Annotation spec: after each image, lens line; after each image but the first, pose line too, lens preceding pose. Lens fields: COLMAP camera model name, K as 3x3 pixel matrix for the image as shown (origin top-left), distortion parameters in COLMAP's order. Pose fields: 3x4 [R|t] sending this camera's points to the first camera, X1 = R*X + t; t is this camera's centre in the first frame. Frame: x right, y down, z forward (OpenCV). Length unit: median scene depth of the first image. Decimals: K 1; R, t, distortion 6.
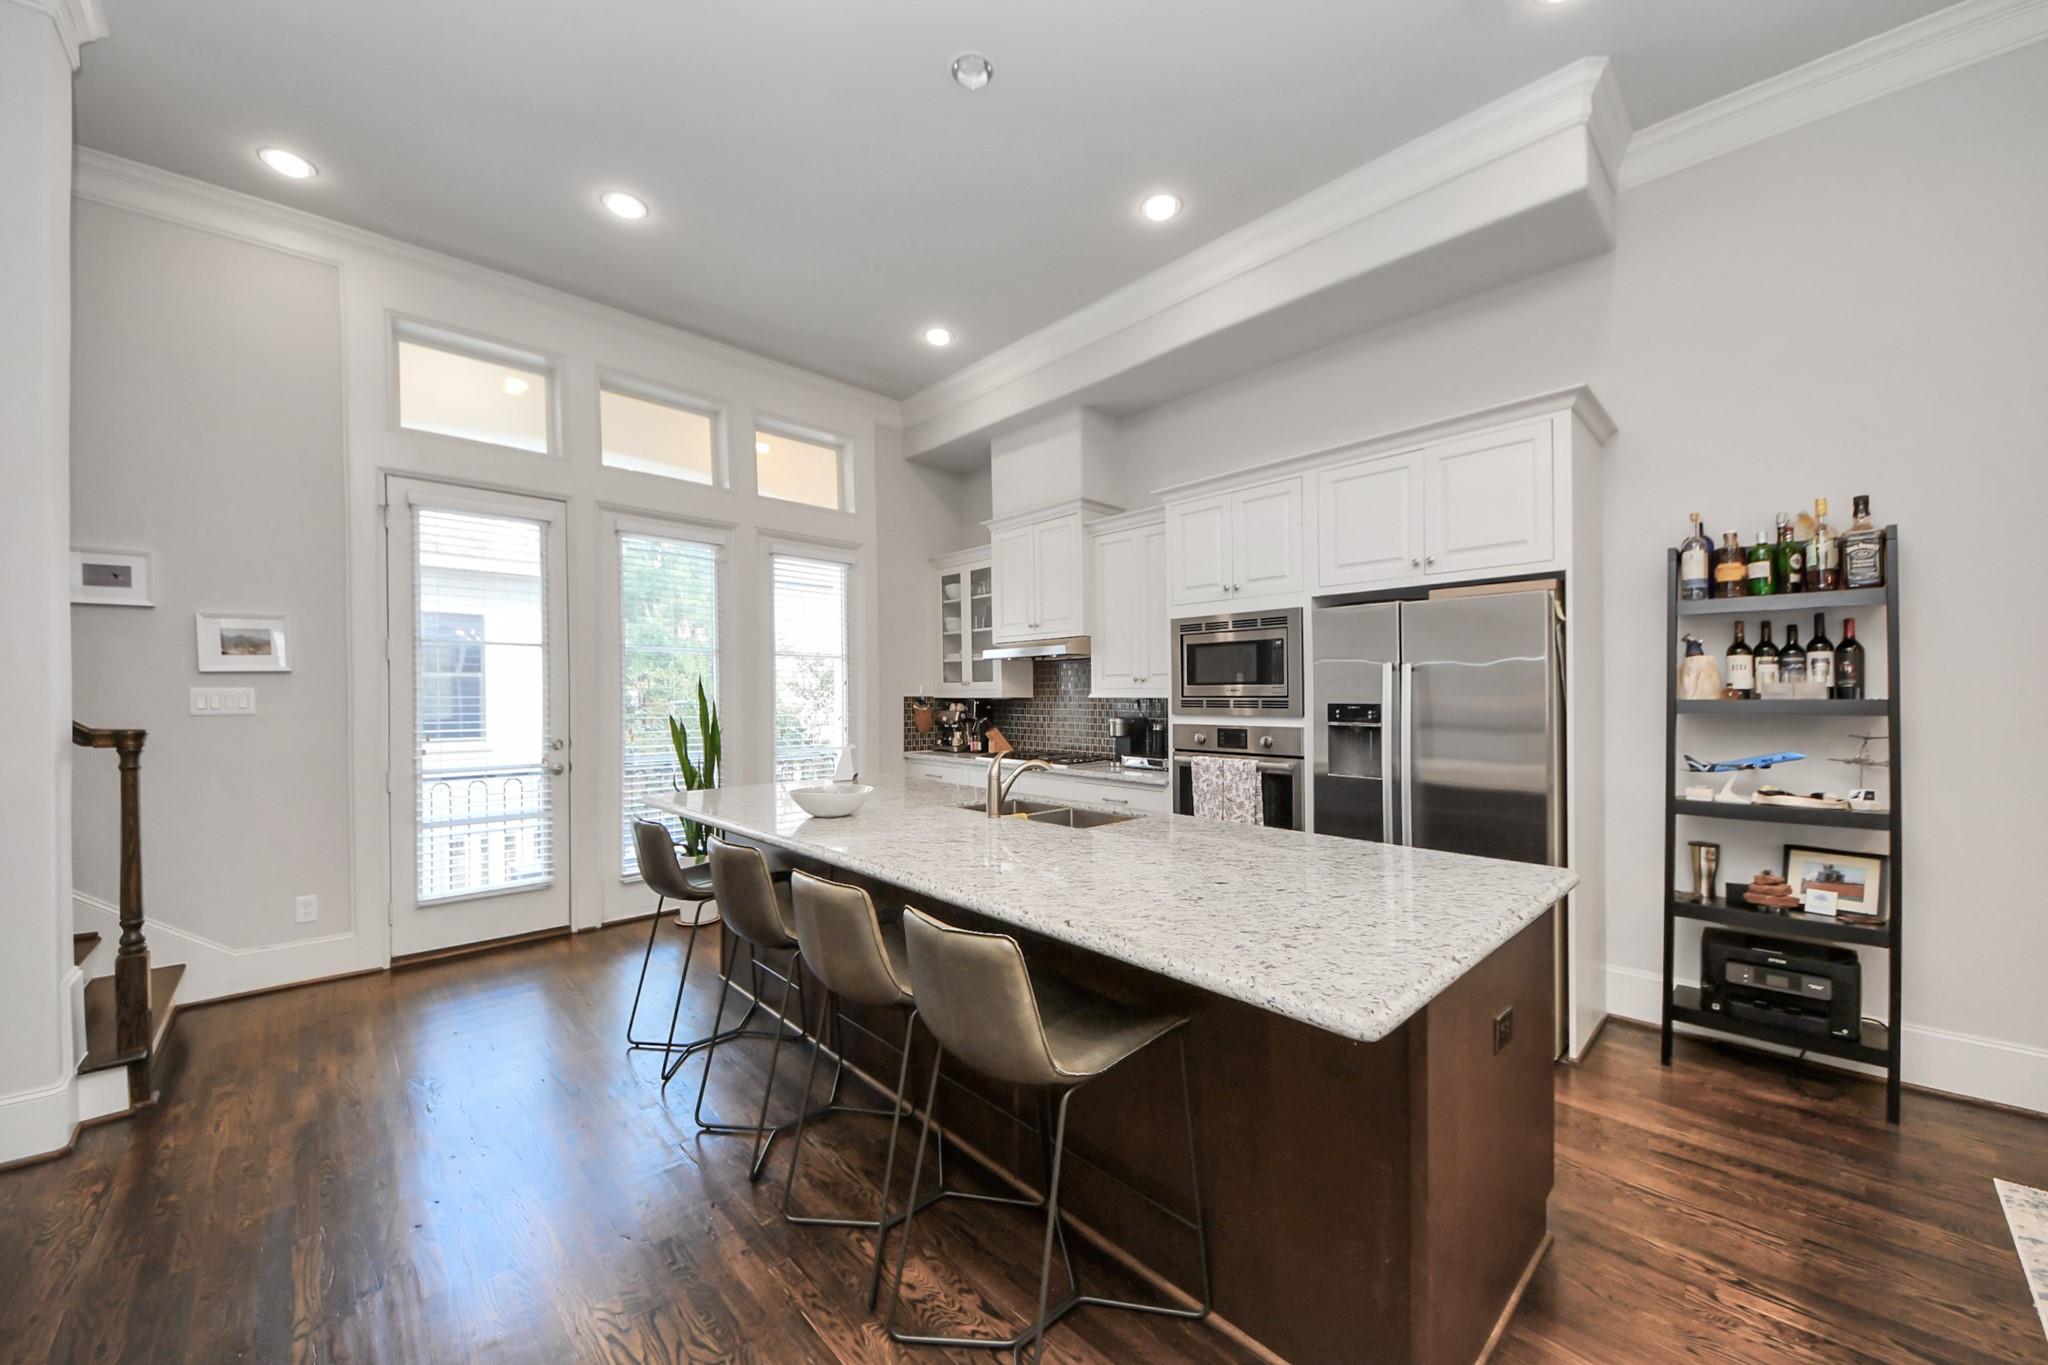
lens RADIAL K [[762.6, 0, 1001.2], [0, 762.6, 694.6], [0, 0, 1]] dist [-0.000216, -0.006956]
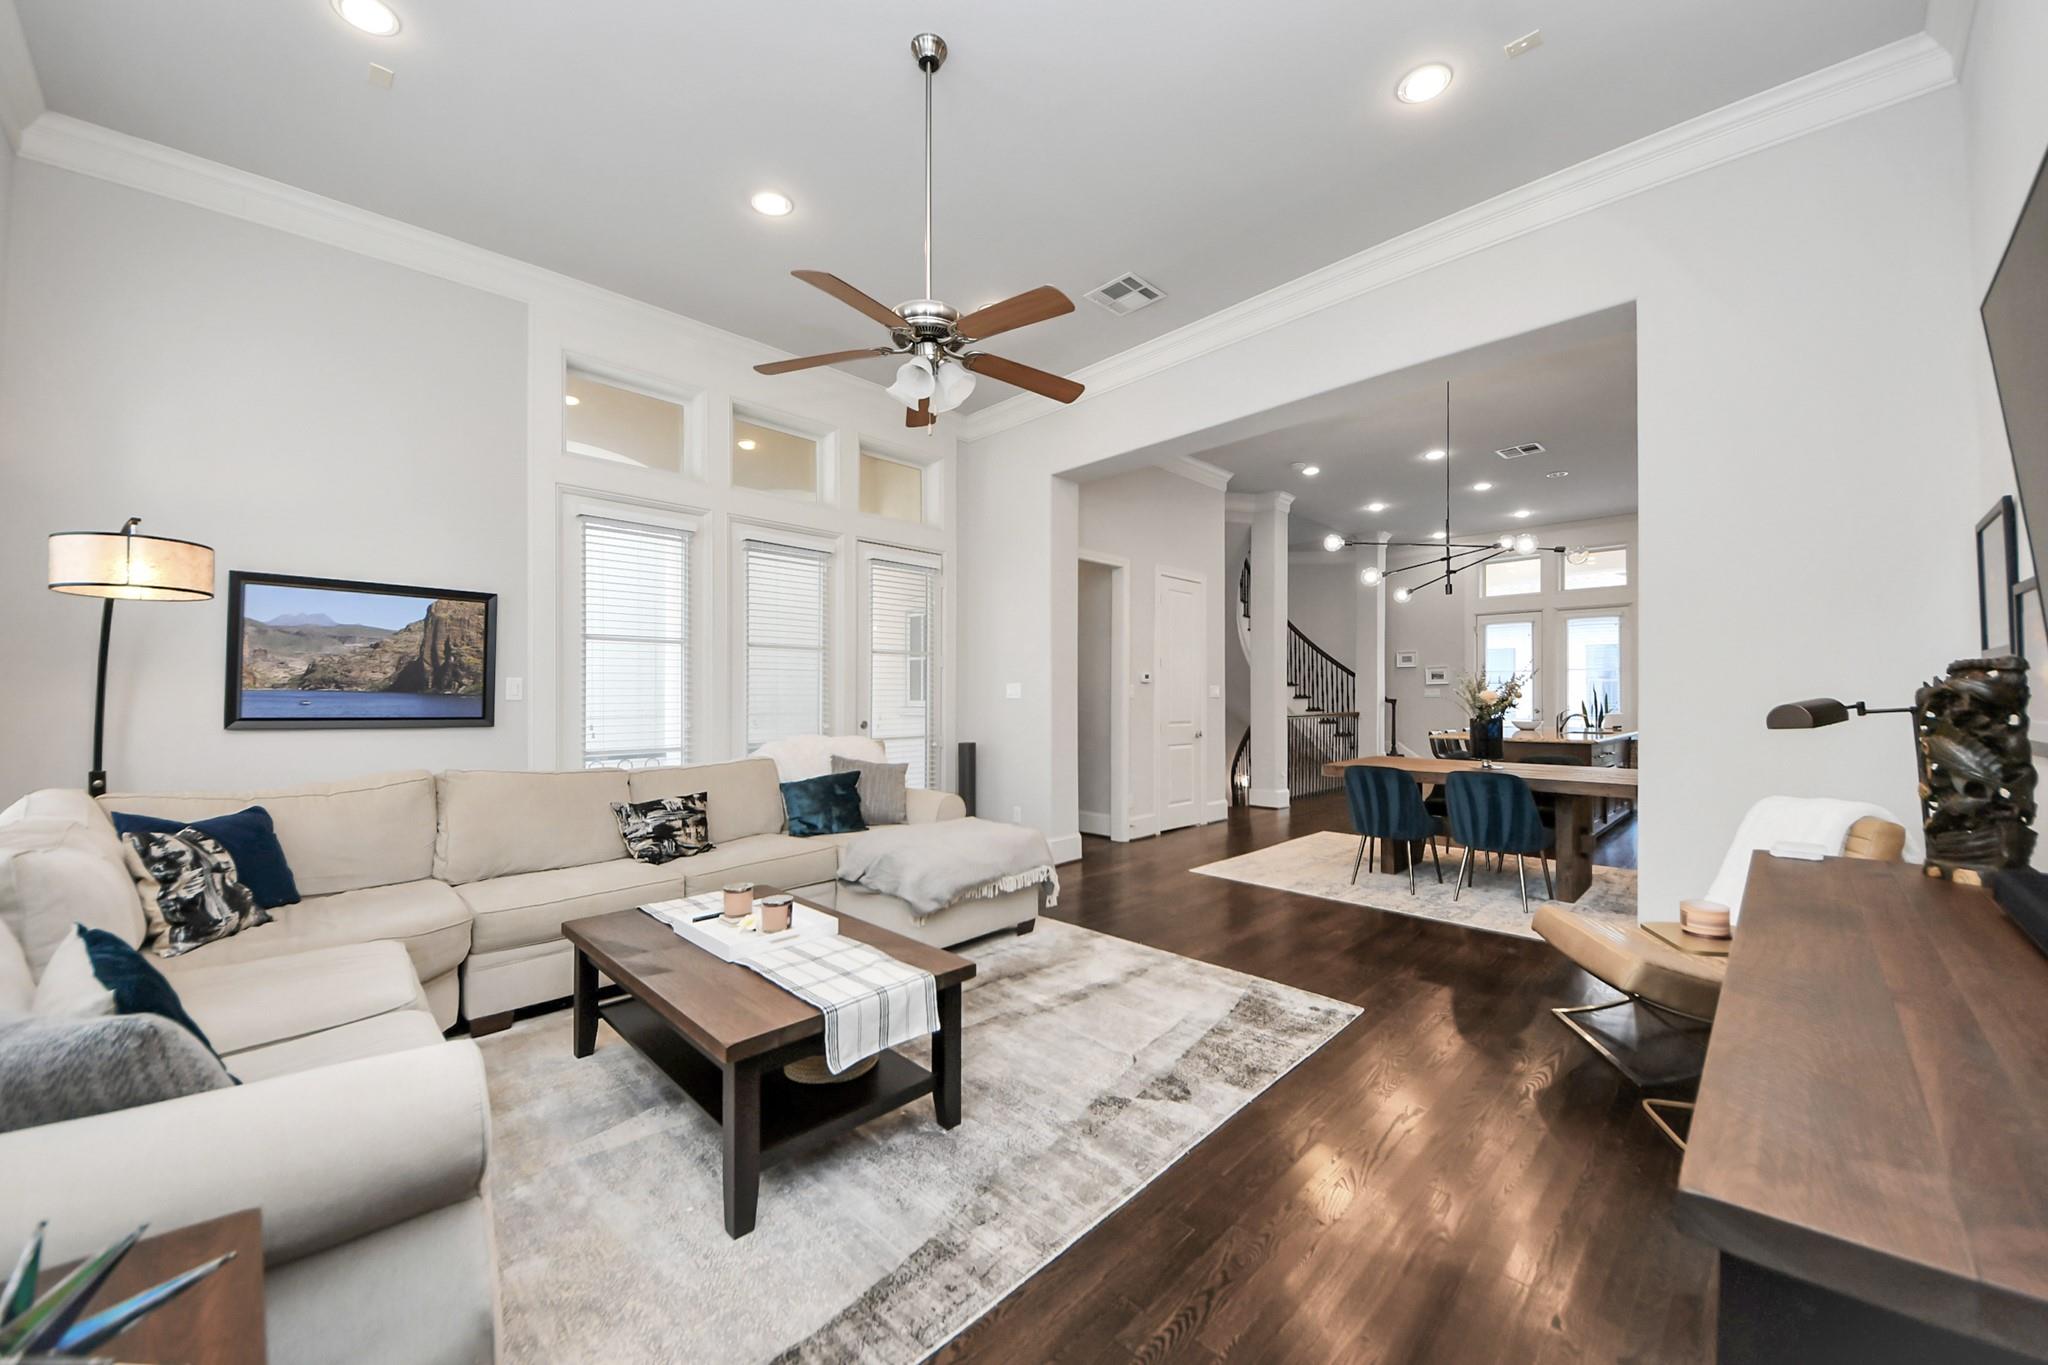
lens RADIAL K [[732.5, 0, 1053.0], [0, 732.5, 691.9], [0, 0, 1]] dist [0.001391, -0.005769]
pose [[0.058377, -0.009524, -0.998249, 2.041216], [0.001244, 0.999954, -0.009468, 0.029594], [0.998294, -0.000689, 0.058386, -0.844664]]
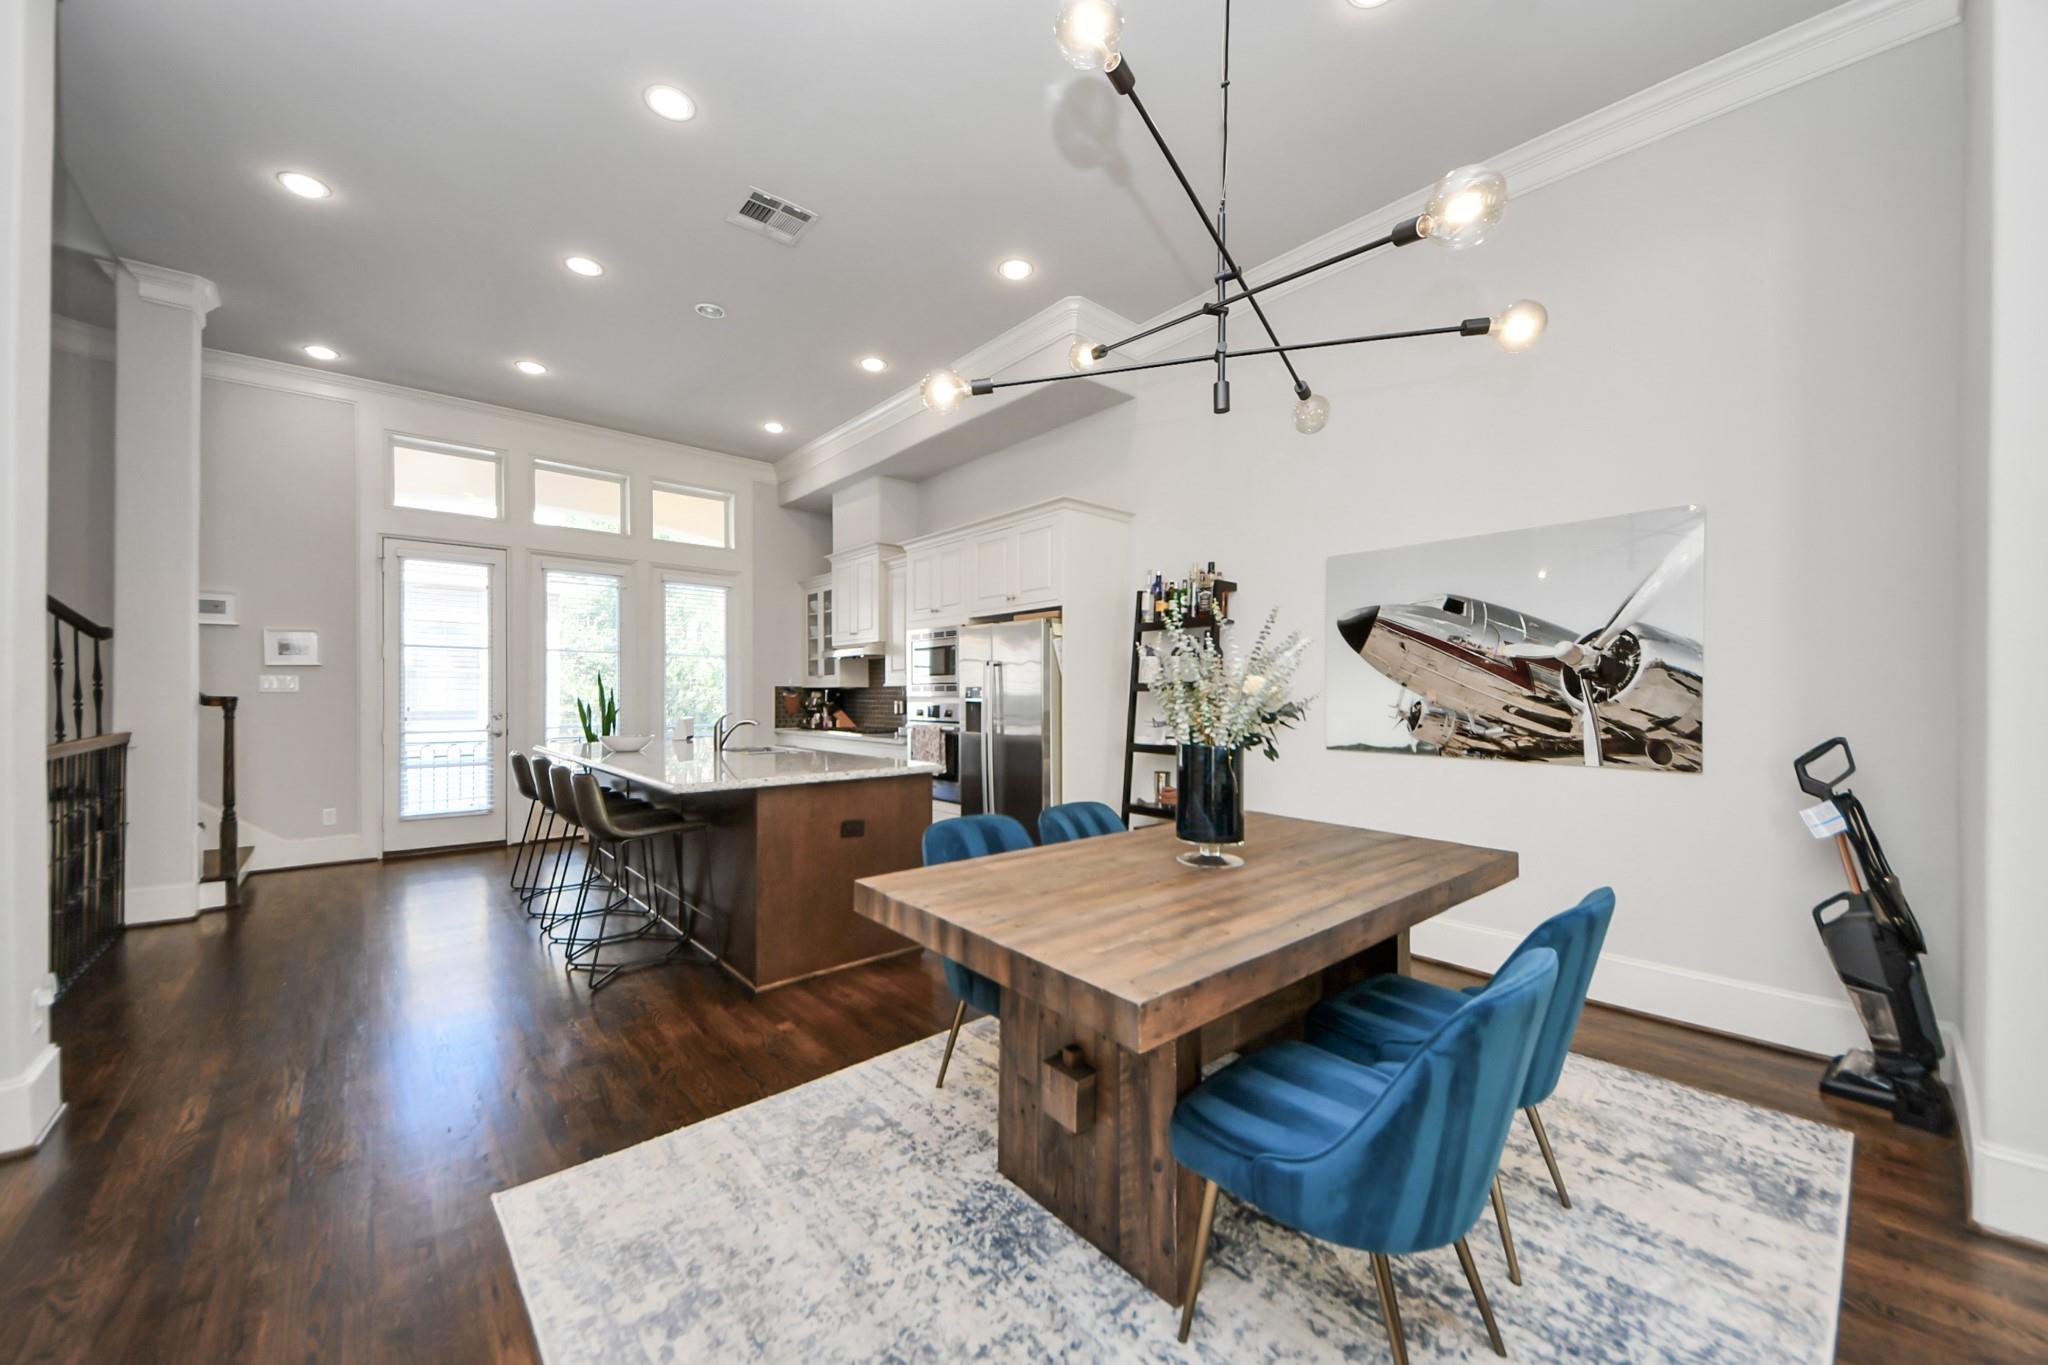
lens RADIAL K [[761.9, 0, 987.6], [0, 761.9, 686.1], [0, 0, 1]] dist [0.001015, 0.000005]
pose [[0.999086, 0.001097, -0.042724, 0.596328], [-0.001517, 0.999951, -0.009793, 0.028613], [0.042711, 0.009849, 0.999039, -0.605635]]
